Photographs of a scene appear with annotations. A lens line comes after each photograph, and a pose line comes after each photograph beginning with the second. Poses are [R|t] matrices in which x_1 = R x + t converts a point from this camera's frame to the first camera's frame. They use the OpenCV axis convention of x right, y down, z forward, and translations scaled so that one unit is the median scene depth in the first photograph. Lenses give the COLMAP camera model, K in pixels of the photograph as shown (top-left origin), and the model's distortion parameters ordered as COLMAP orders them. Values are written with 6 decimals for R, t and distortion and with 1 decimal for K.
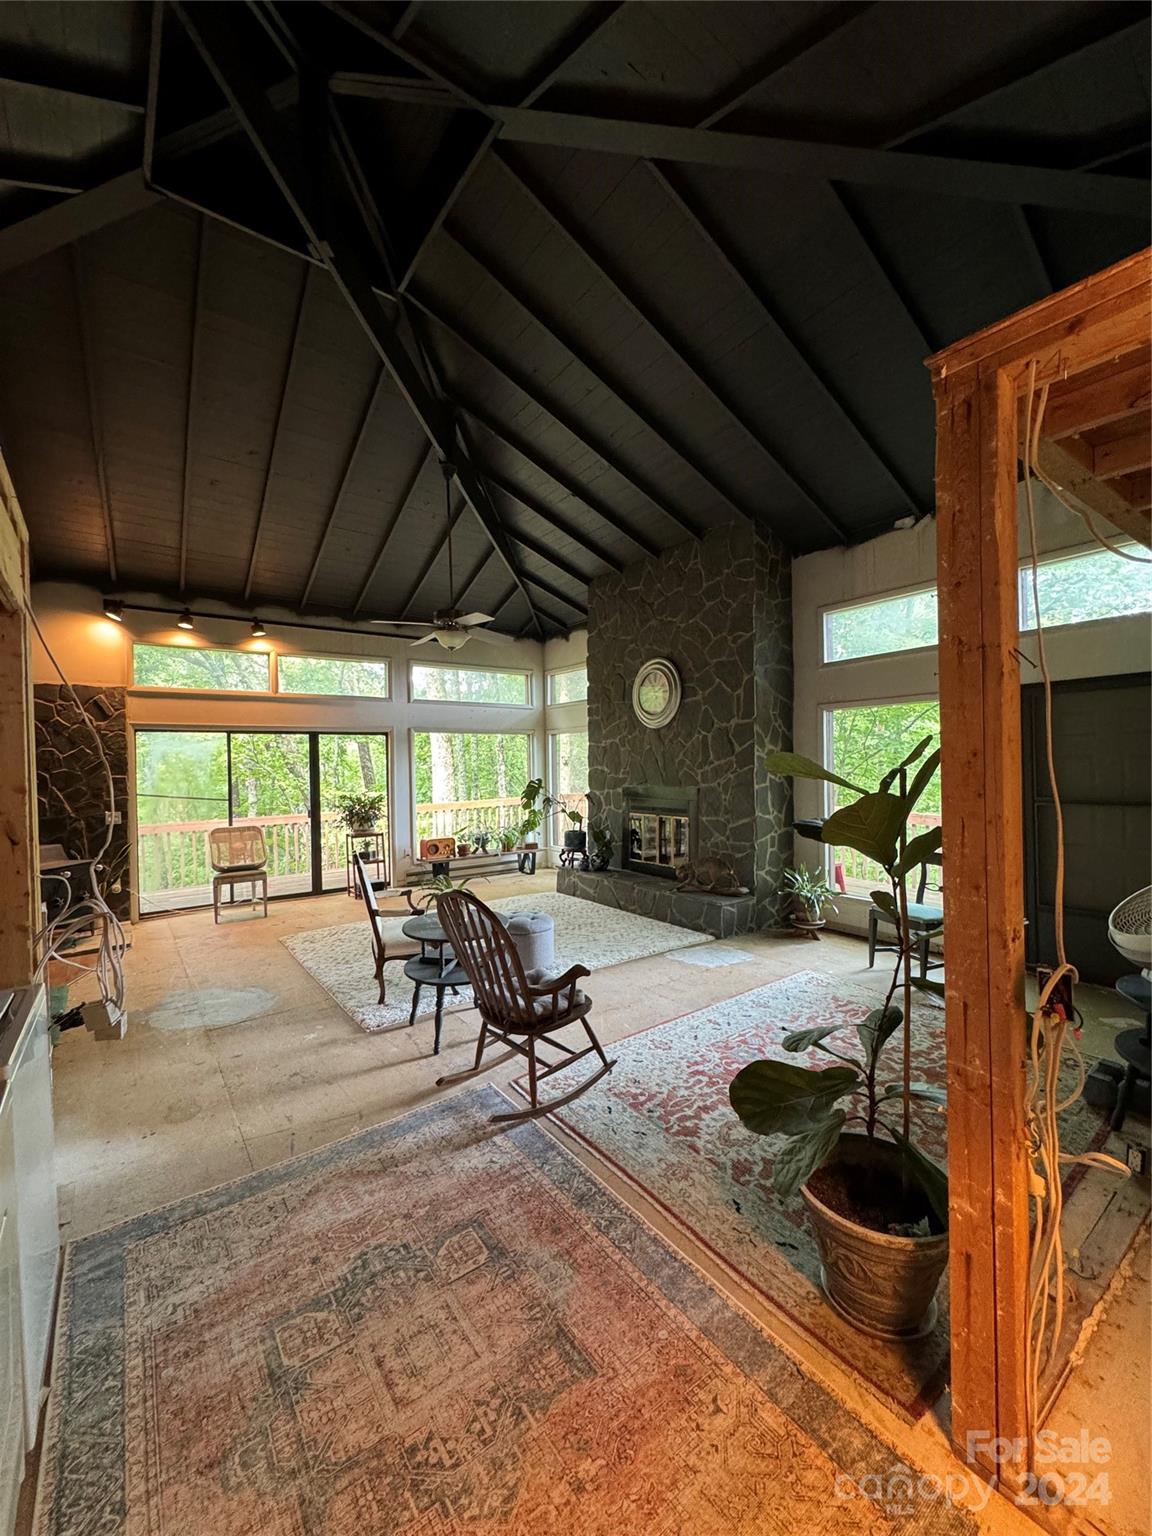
lens RADIAL K [[608.8, 0, 575.9], [0, 608.8, 768.1], [0, 0, 1]] dist [-0.005002, 0.000675]
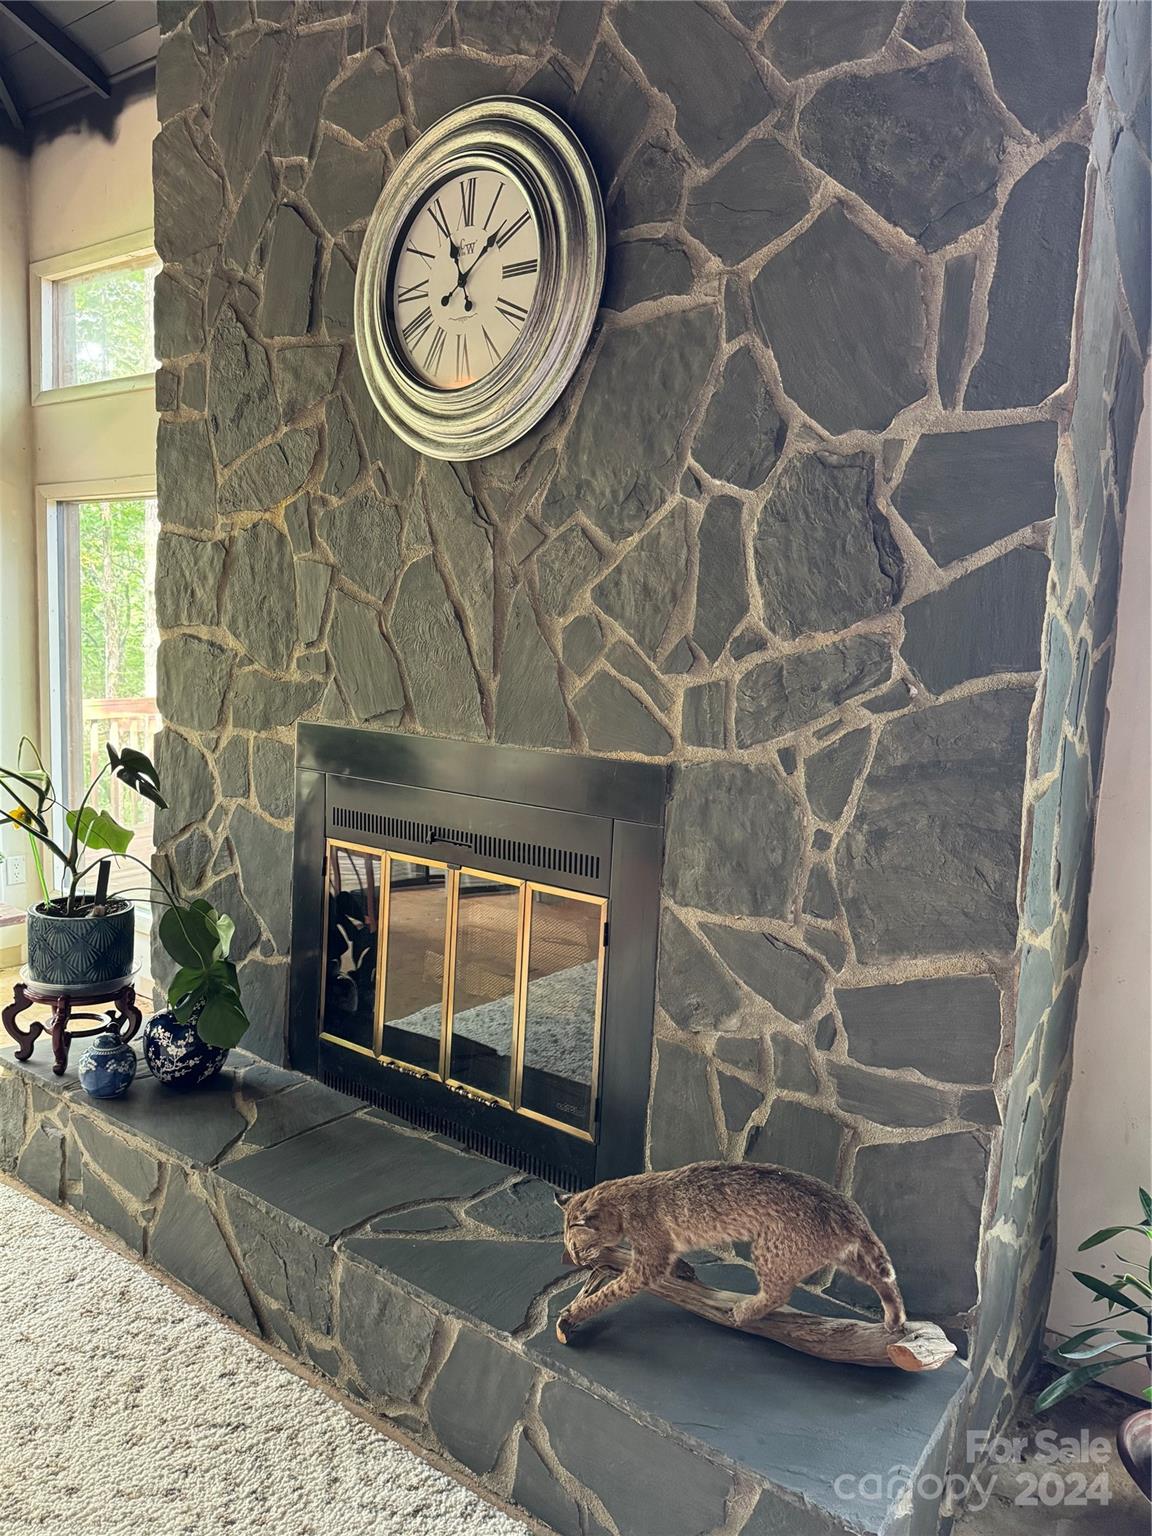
lens RADIAL K [[1059.4, 0, 579.9], [0, 1059.4, 768.7], [0, 0, 1]] dist [0.058165, -0.080696]
pose [[0.954807, 0.018030, 0.296681, 0.062029], [-0.054045, 0.992051, 0.113644, -0.004249], [-0.292273, -0.124542, 0.948191, 0.614908]]
